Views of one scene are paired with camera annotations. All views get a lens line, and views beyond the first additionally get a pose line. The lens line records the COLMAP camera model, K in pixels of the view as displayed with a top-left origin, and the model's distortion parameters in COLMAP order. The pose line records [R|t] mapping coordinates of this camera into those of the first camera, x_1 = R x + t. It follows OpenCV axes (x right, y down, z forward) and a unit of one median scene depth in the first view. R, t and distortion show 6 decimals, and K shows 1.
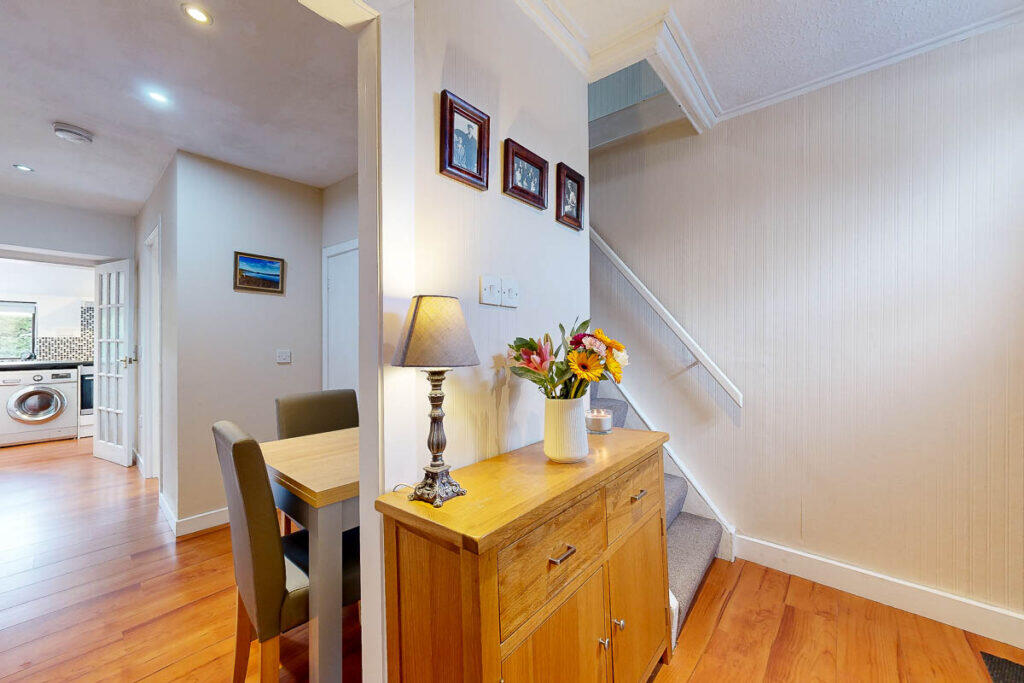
lens RADIAL K [[376.5, 0, 512.0], [0, 376.5, 341.5], [0, 0, 1]] dist [0.000565, 0.000024]
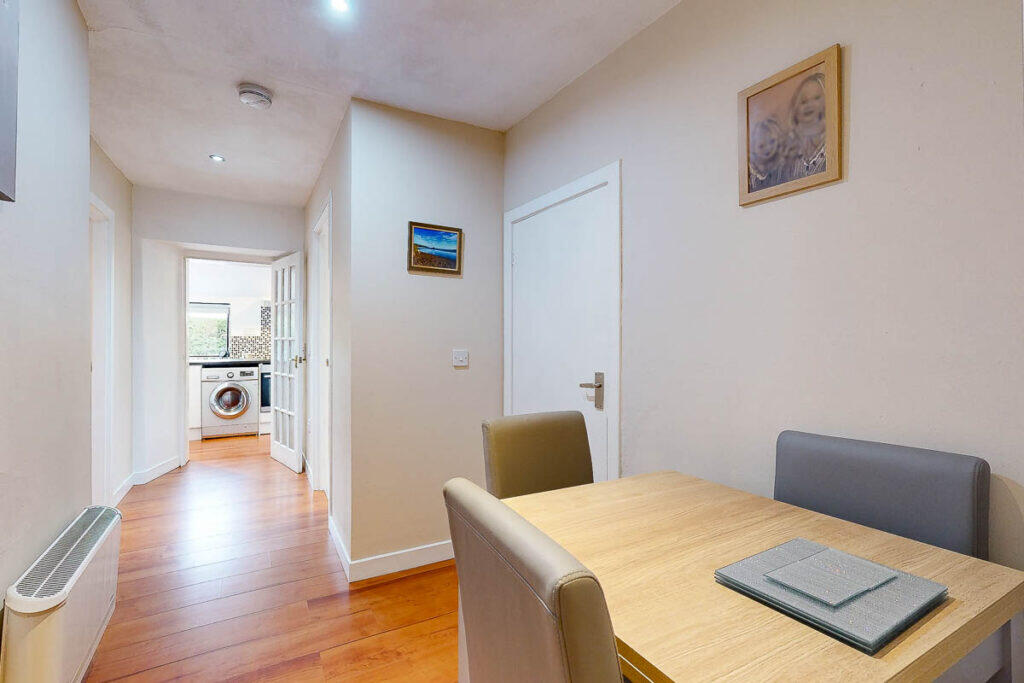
lens RADIAL K [[470.9, 0, 512.0], [0, 470.9, 341.5], [0, 0, 1]] dist [0.000433, -0.000107]
pose [[0.934739, 0.001801, -0.355331, -0.107724], [-0.001854, 0.999998, 0.000192, 0.003853], [0.355331, 0.000479, 0.934741, 0.094484]]
